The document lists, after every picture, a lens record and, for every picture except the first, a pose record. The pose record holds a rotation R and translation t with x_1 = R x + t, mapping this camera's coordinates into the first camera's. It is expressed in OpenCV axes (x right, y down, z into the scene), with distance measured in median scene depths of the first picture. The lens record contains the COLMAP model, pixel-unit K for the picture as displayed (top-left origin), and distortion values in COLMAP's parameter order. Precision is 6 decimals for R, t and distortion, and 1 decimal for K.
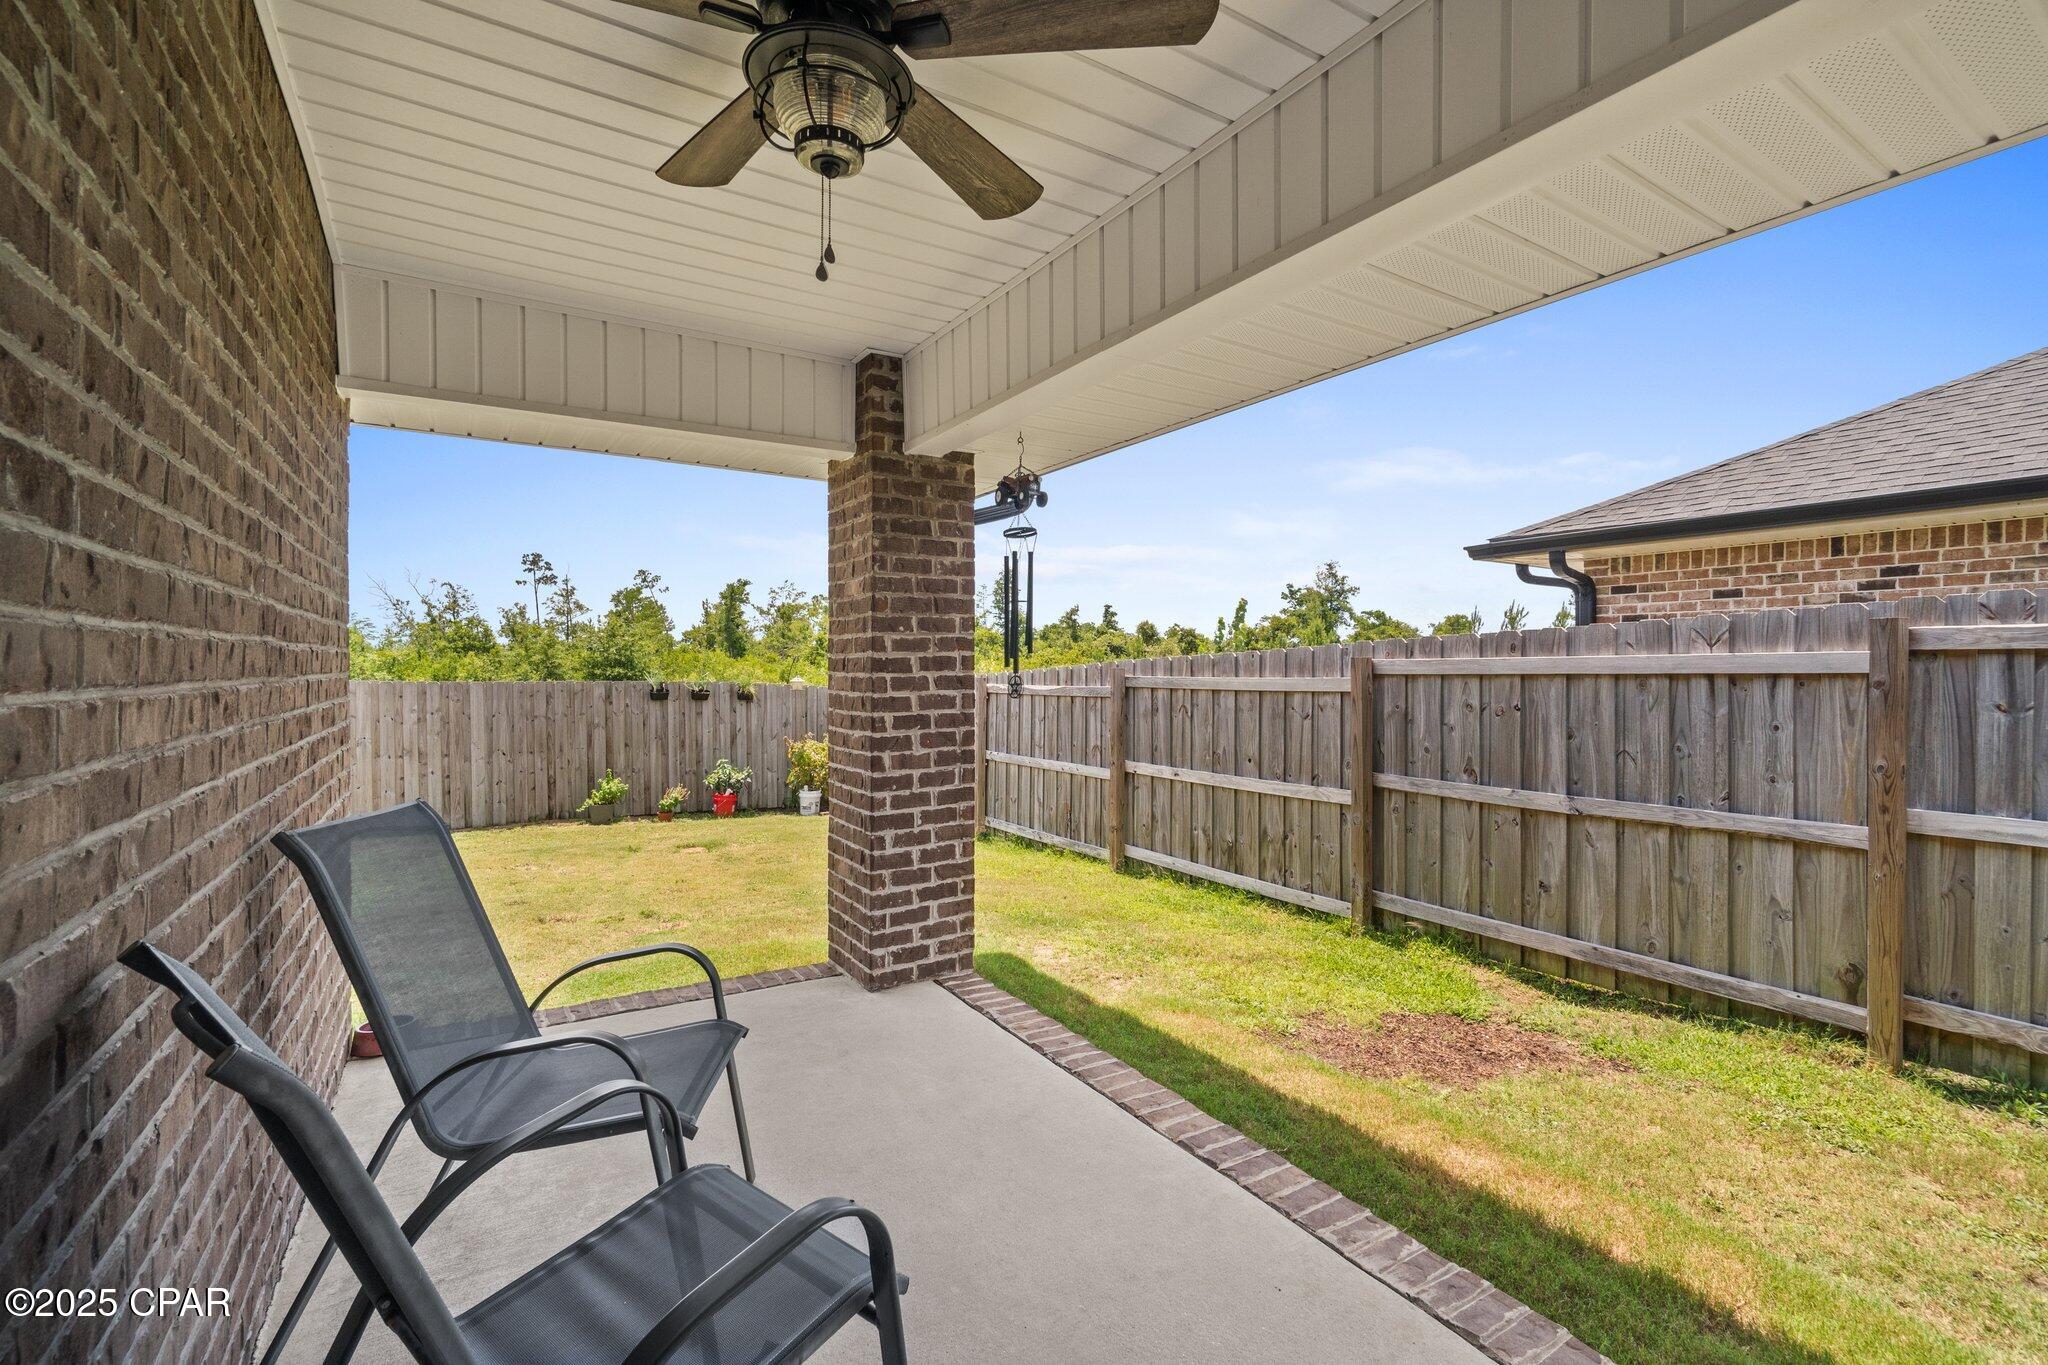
lens RADIAL K [[894.3, 0, 1012.1], [0, 894.3, 680.4], [0, 0, 1]] dist [-0.003305, -0.000396]
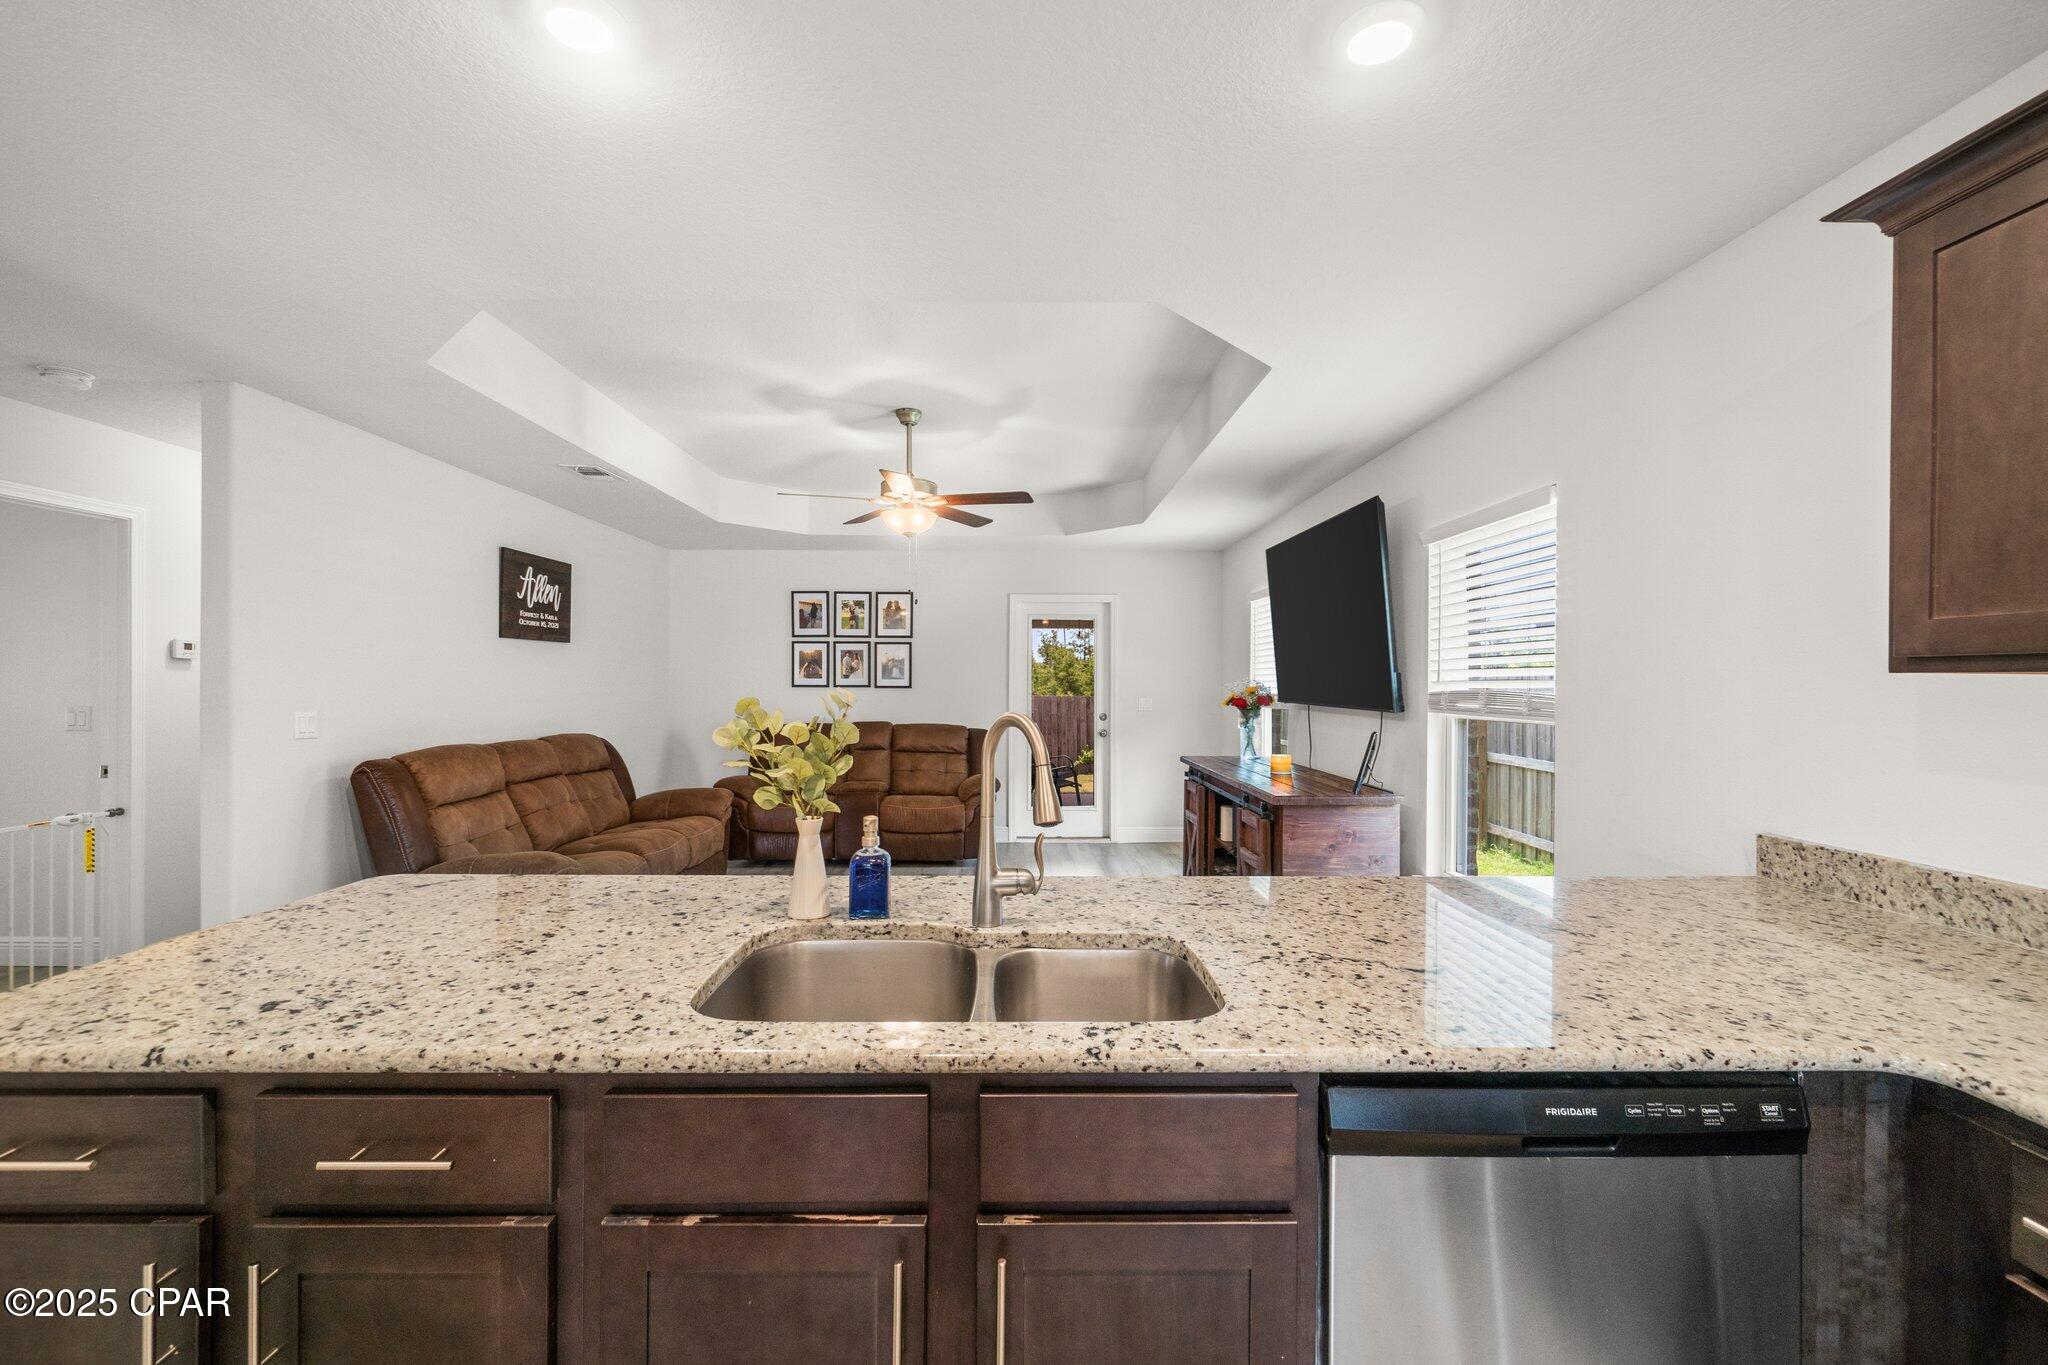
lens RADIAL K [[894.3, 0, 1020.5], [0, 894.3, 689.0], [0, 0, 1]] dist [-0.003305, -0.000396]
pose [[0.858998, 0.004363, -0.511960, 0.352000], [-0.007194, 0.999968, -0.003549, -0.006001], [0.511928, 0.006732, 0.859002, -0.613251]]
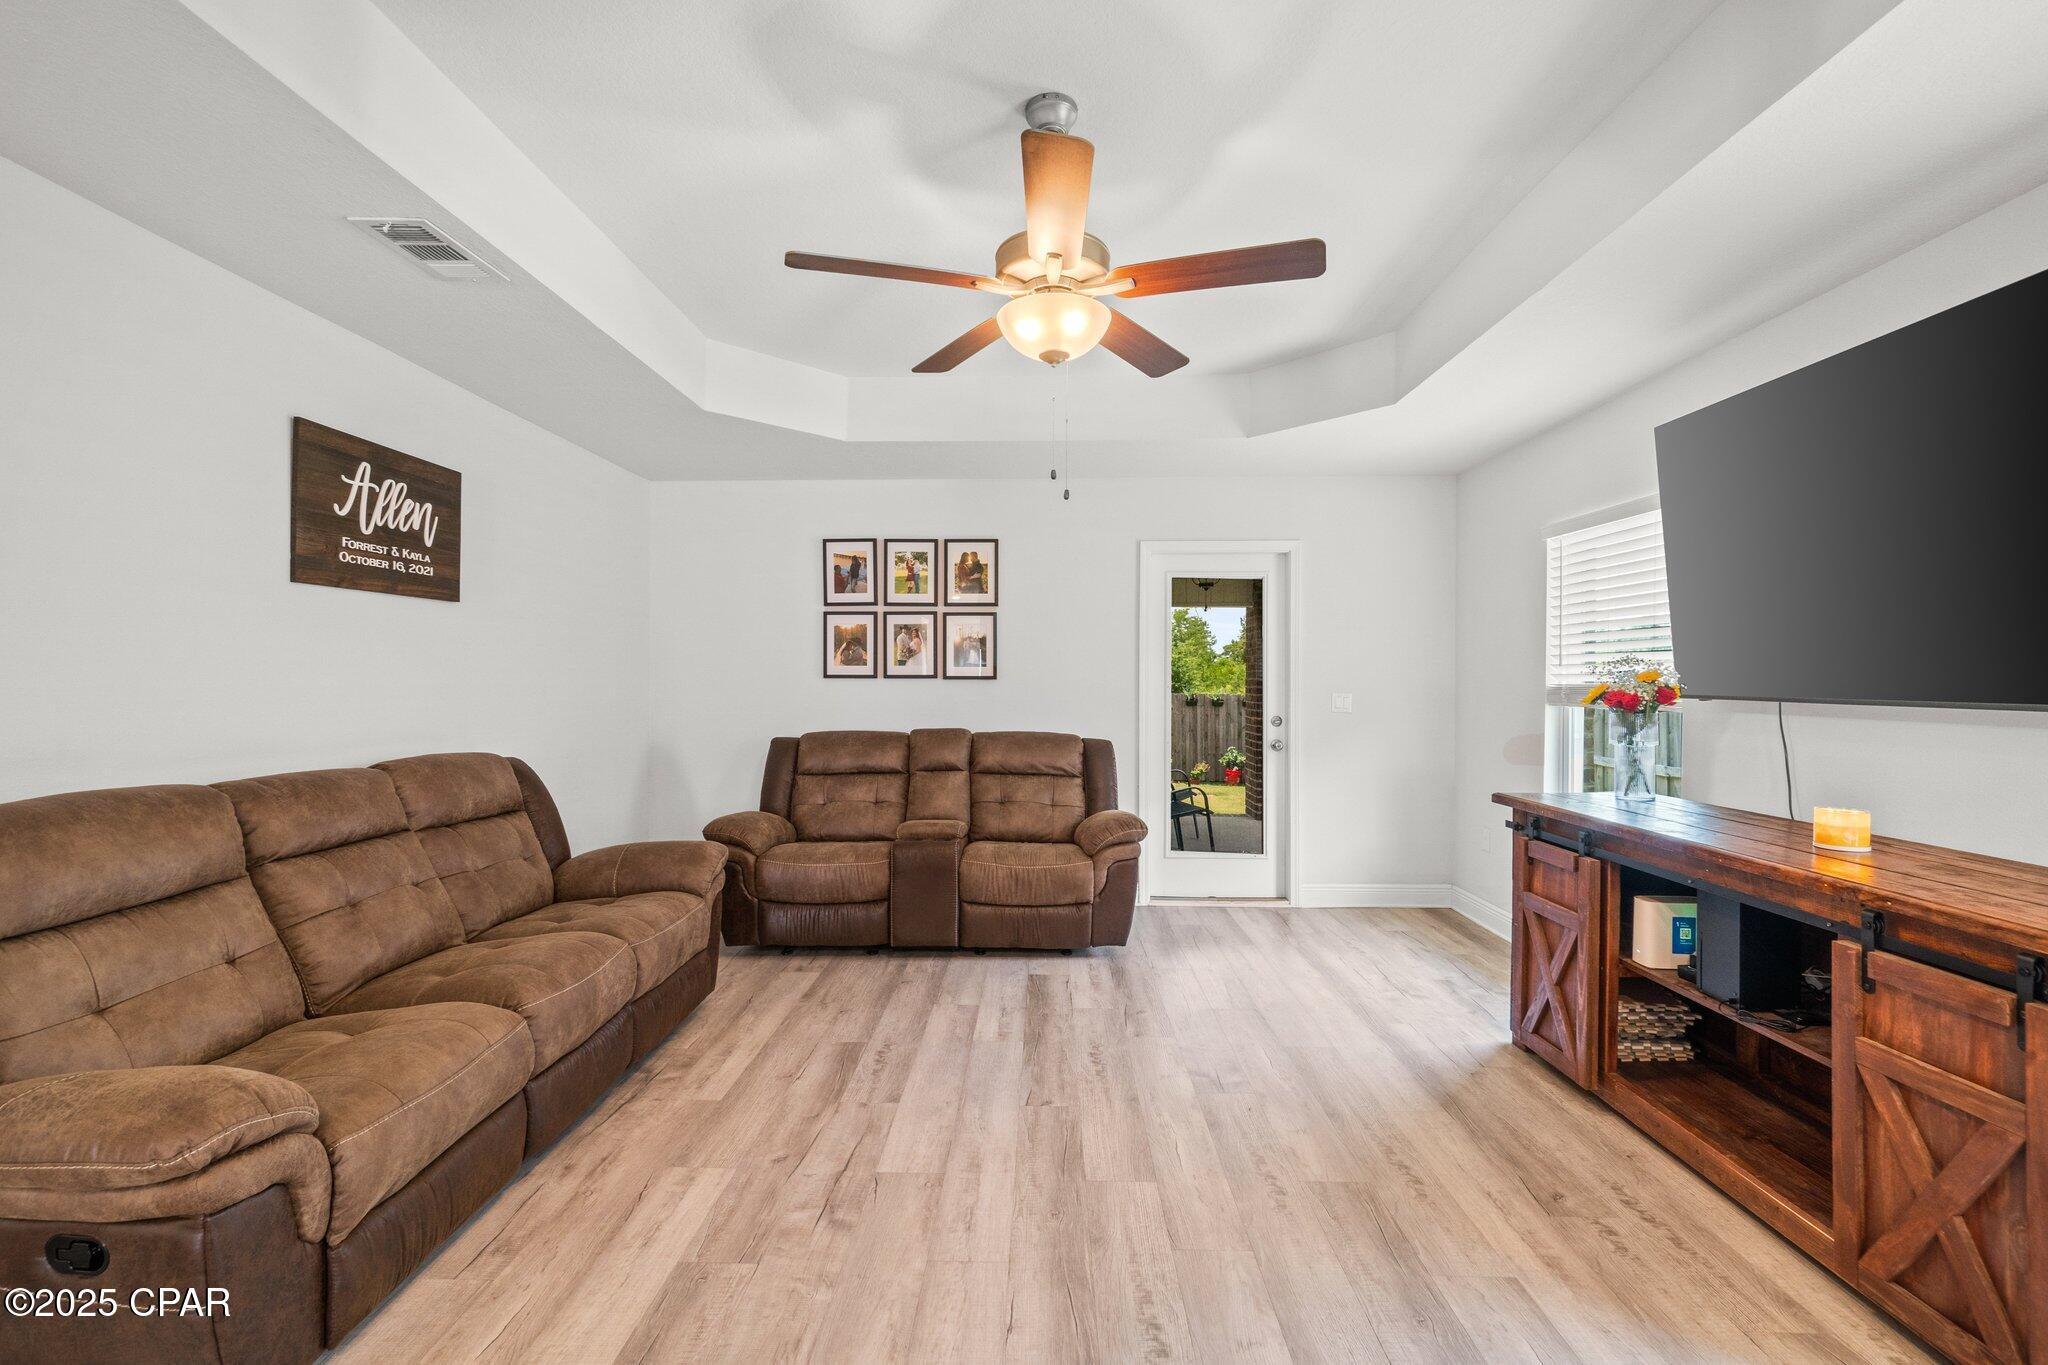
lens RADIAL K [[894.3, 0, 1019.1], [0, 894.3, 688.8], [0, 0, 1]] dist [-0.003305, -0.000396]
pose [[0.838069, 0.002958, -0.545556, 0.198761], [-0.005018, 0.999985, -0.002286, -0.002540], [0.545541, 0.004653, 0.838071, -0.457732]]
